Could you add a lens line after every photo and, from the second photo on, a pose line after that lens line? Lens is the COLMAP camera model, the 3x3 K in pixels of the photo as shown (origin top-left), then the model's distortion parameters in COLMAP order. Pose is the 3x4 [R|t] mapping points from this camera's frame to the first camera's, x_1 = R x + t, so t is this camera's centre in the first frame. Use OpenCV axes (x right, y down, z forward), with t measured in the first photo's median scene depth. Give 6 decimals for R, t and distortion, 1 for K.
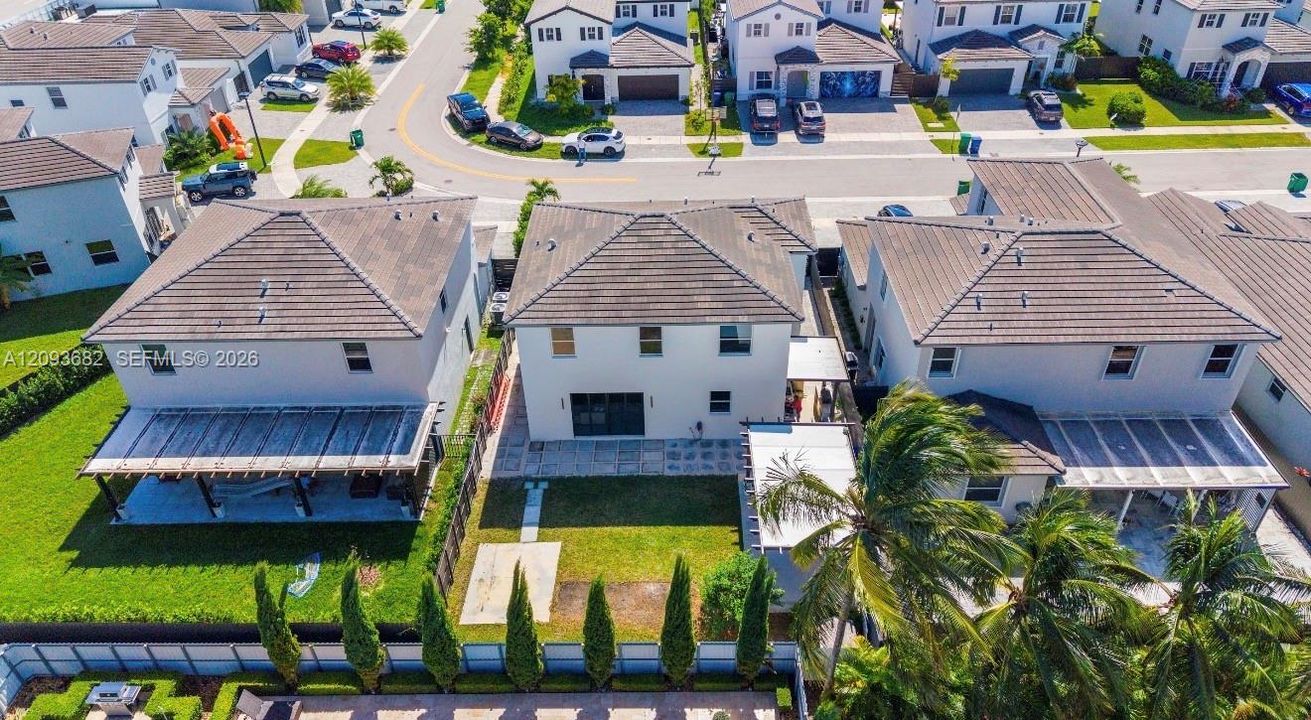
lens RADIAL K [[867.9, 0, 671.4], [0, 867.9, 364.2], [0, 0, 1]] dist [0.034981, -0.031548]
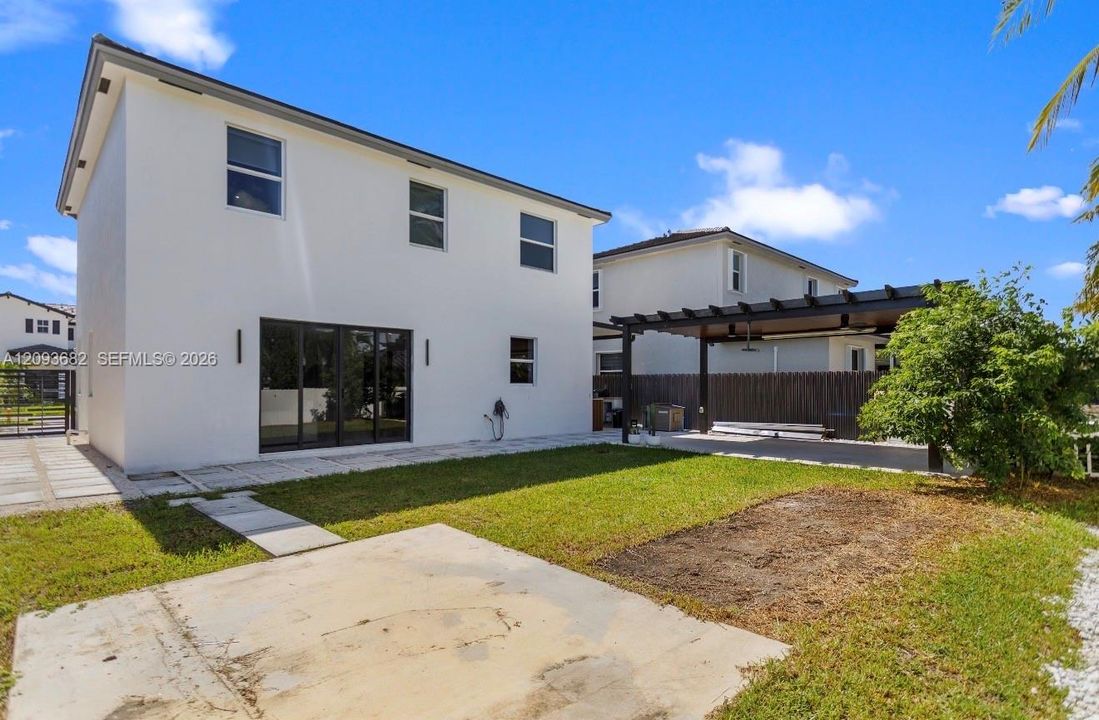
lens RADIAL K [[544.7, 0, 545.6], [0, 544.7, 382.4], [0, 0, 1]] dist [0.002069, 0.000385]
pose [[0.719914, 0.019515, 0.693789, -0.109281], [0.403705, 0.801341, -0.441447, 0.127582], [-0.564576, 0.597890, 0.569018, 0.426765]]
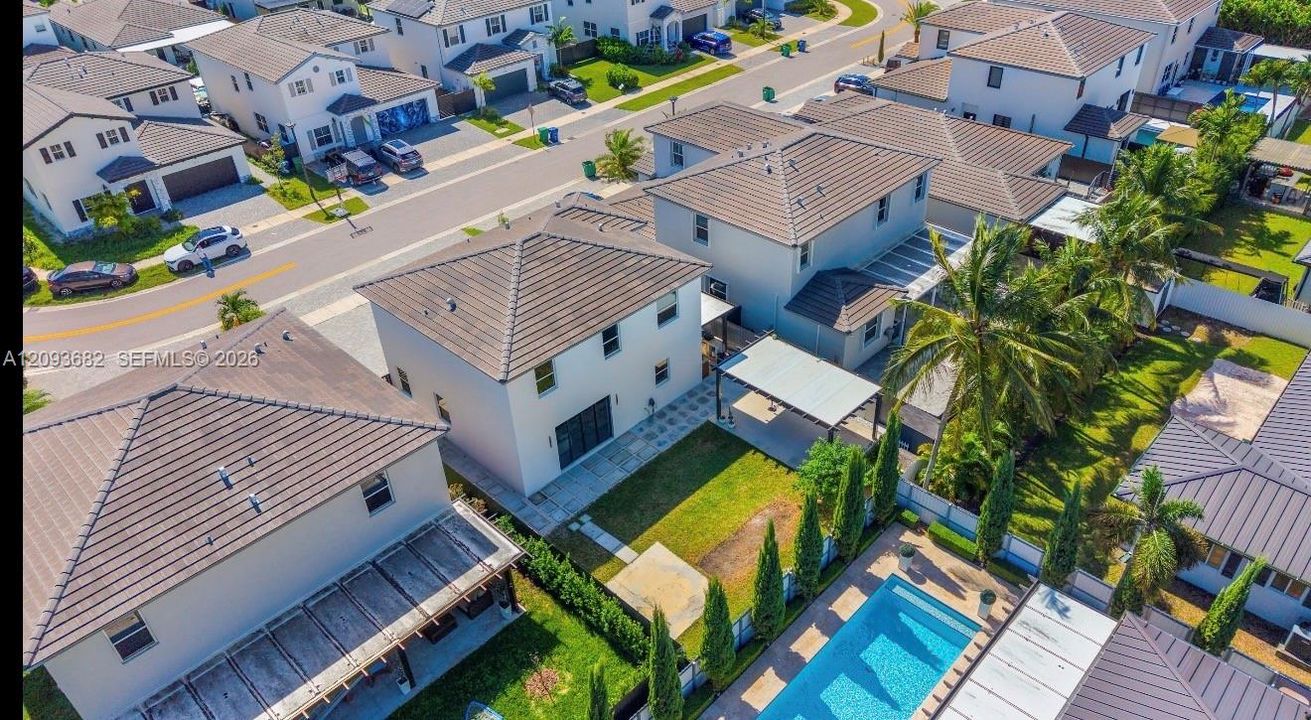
lens RADIAL K [[867.9, 0, 671.4], [0, 867.9, 364.2], [0, 0, 1]] dist [0.034981, -0.031548]
pose [[0.688782, -0.420456, 0.590590, -0.314185], [0.444117, 0.888601, 0.114661, -0.046008], [-0.573009, 0.183315, 0.798784, 0.065390]]
